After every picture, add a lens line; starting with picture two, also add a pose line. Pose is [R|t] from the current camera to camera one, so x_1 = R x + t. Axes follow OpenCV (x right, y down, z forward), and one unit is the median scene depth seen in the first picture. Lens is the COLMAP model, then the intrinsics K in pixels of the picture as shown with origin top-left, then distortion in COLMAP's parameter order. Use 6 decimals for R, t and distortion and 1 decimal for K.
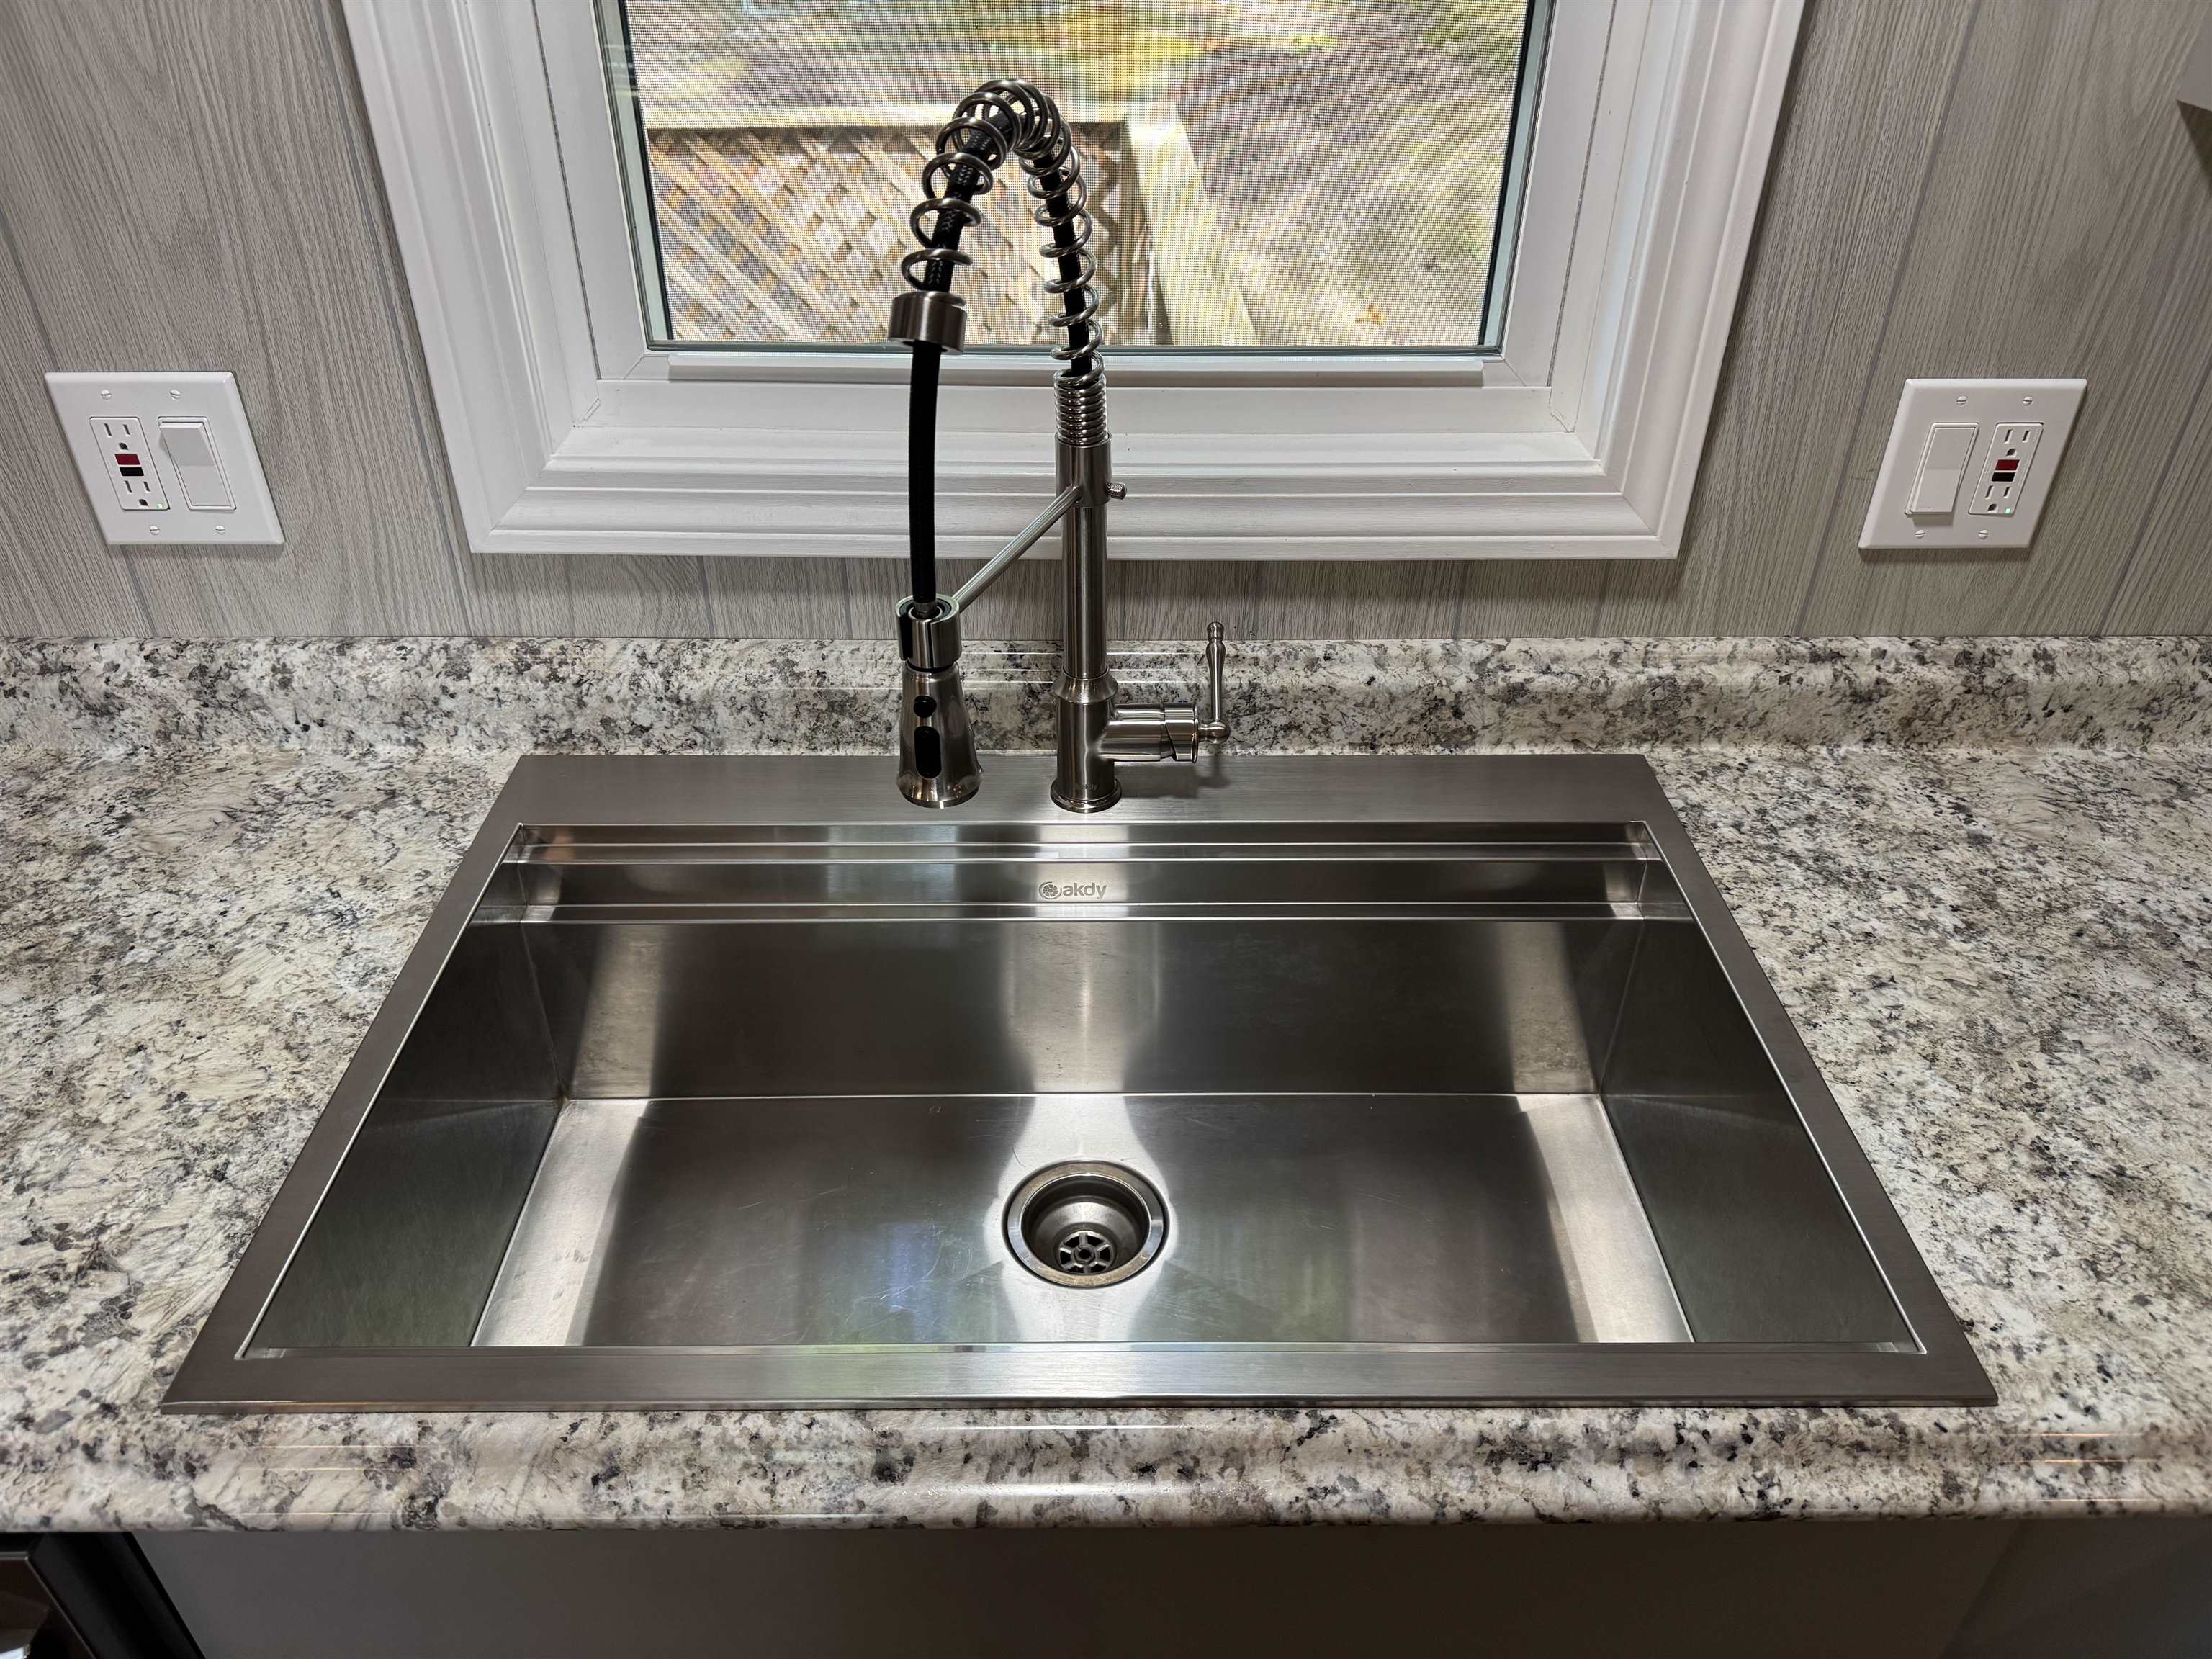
lens RADIAL K [[1572.5, 0, 1115.9], [0, 1572.5, 833.7], [0, 0, 1]] dist [0.010274, -0.020828]
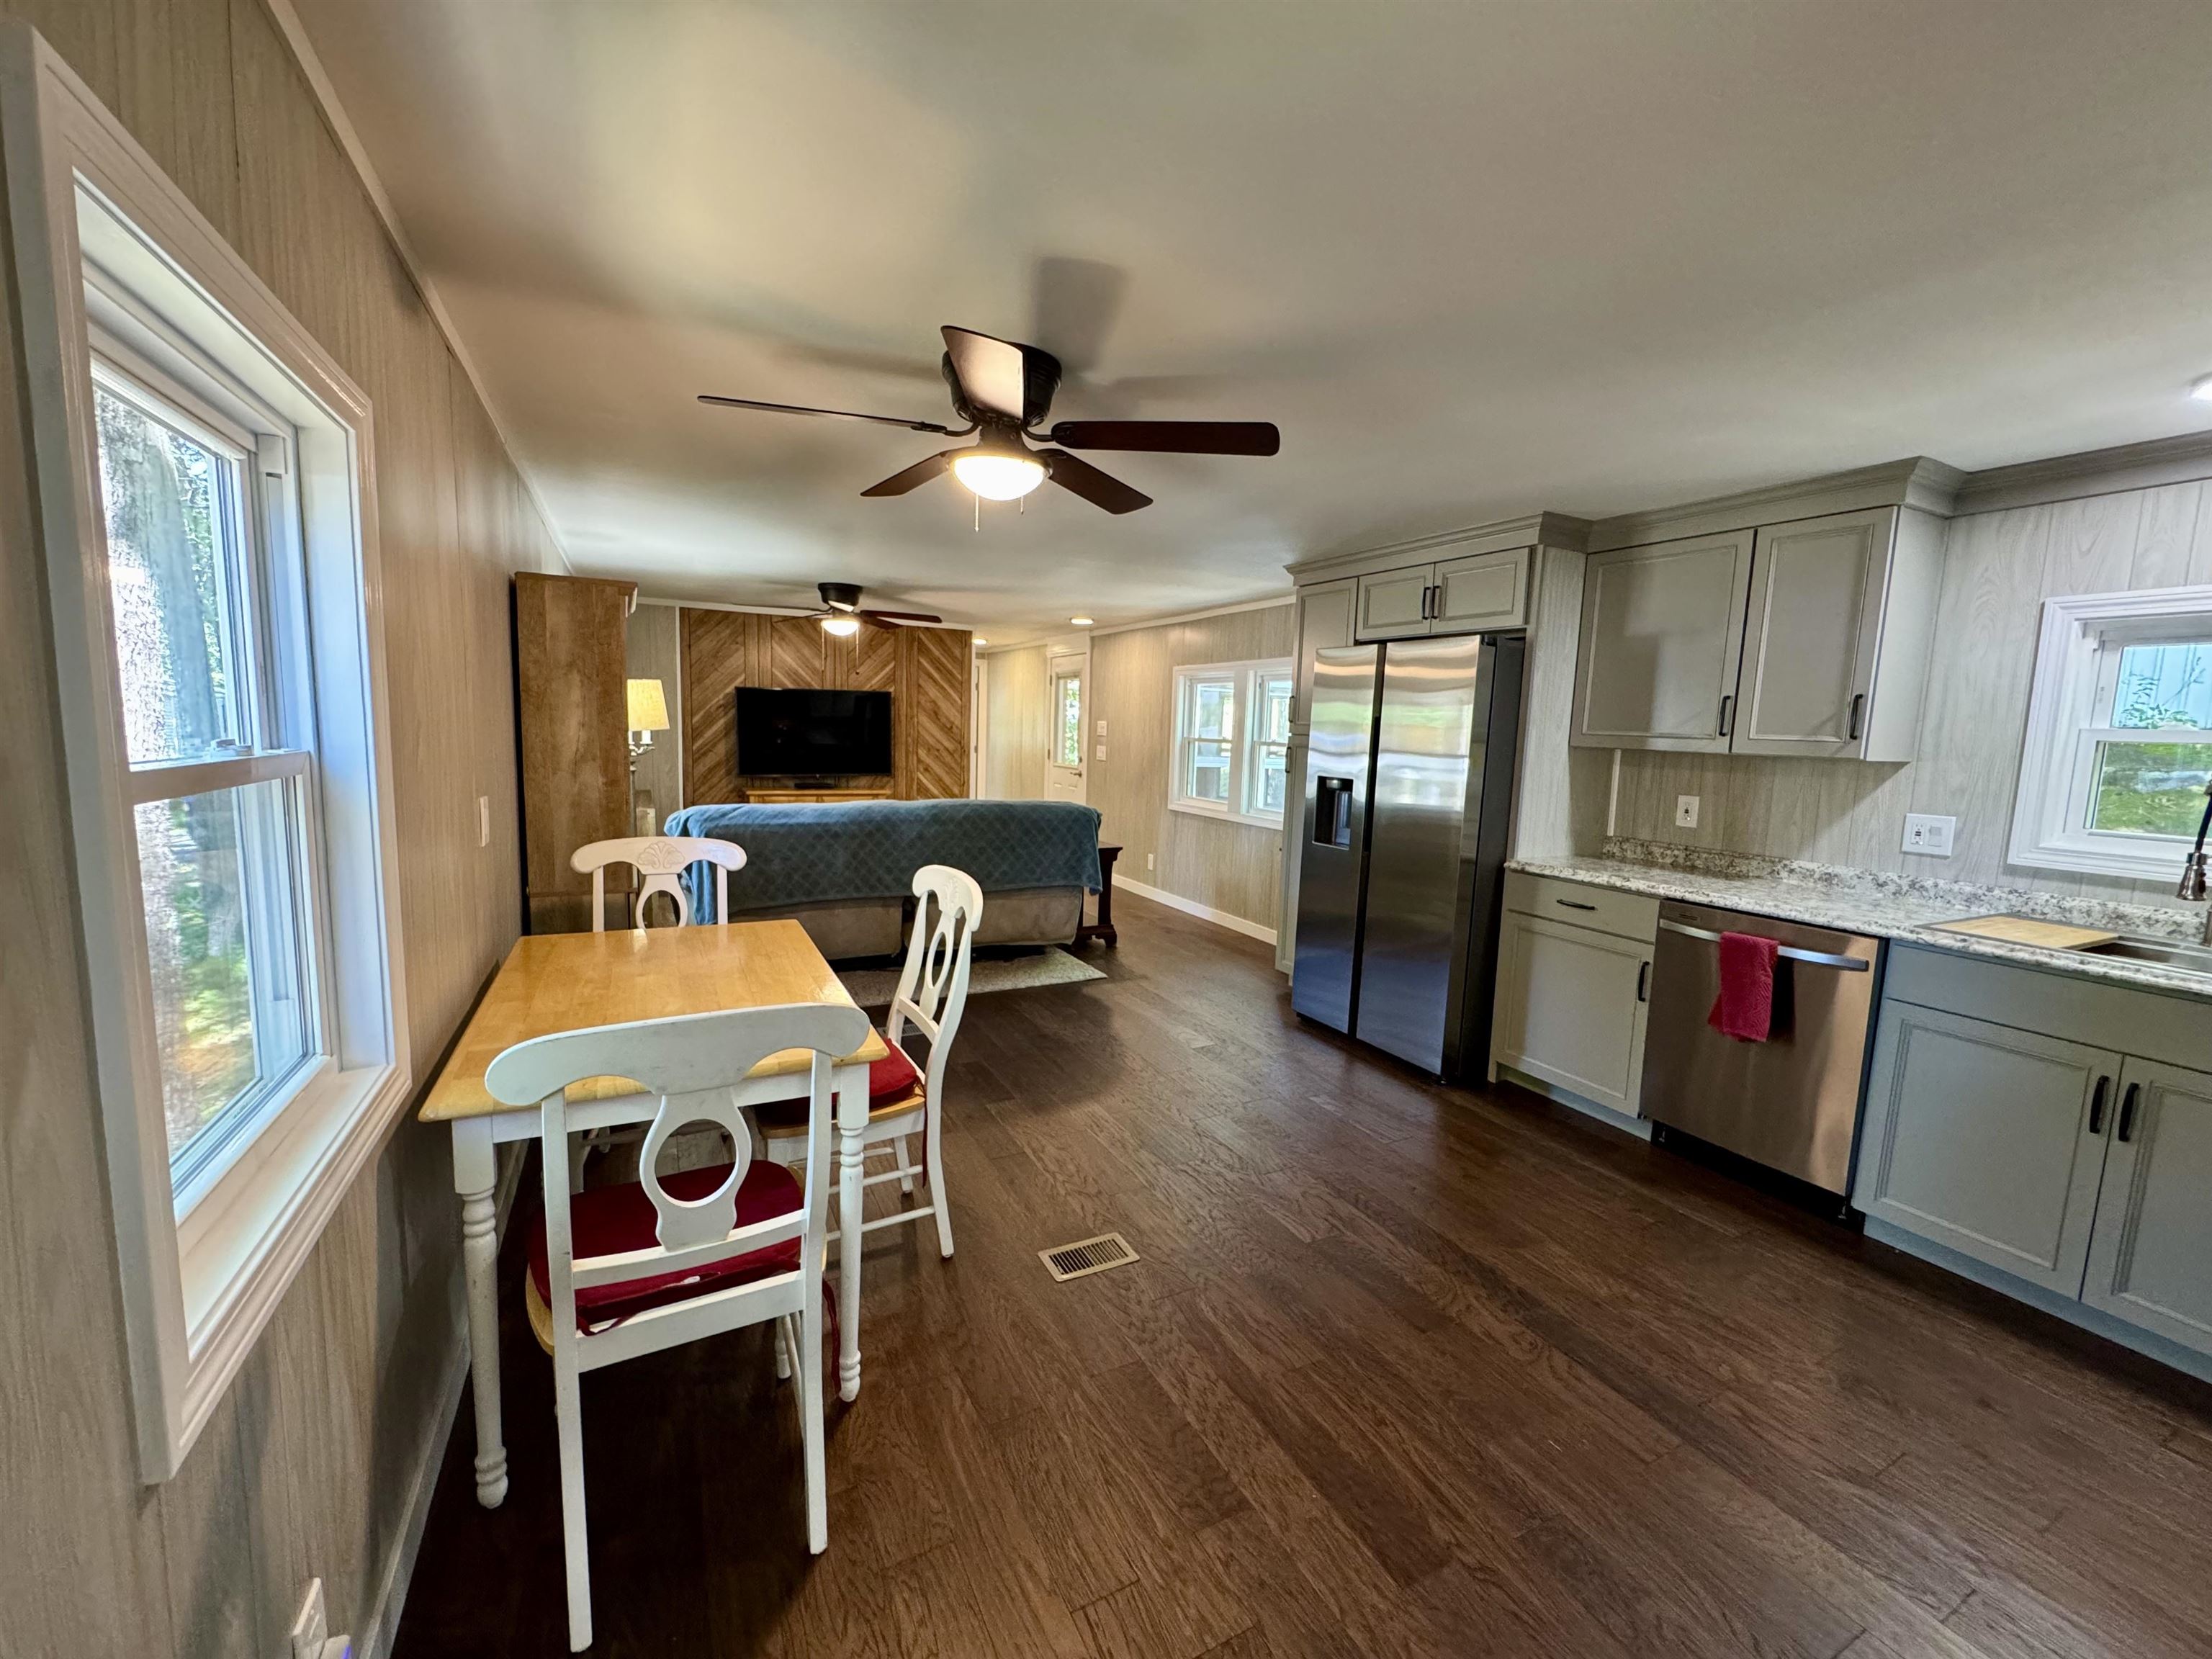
lens RADIAL K [[888.0, 0, 1105.5], [0, 888.0, 834.5], [0, 0, 1]] dist [-0.002396, 0.000232]
pose [[0.439732, 0.110360, -0.891323, 0.705163], [-0.532003, 0.831585, -0.159499, 1.568648], [0.723608, 0.544323, 0.424387, -1.990662]]
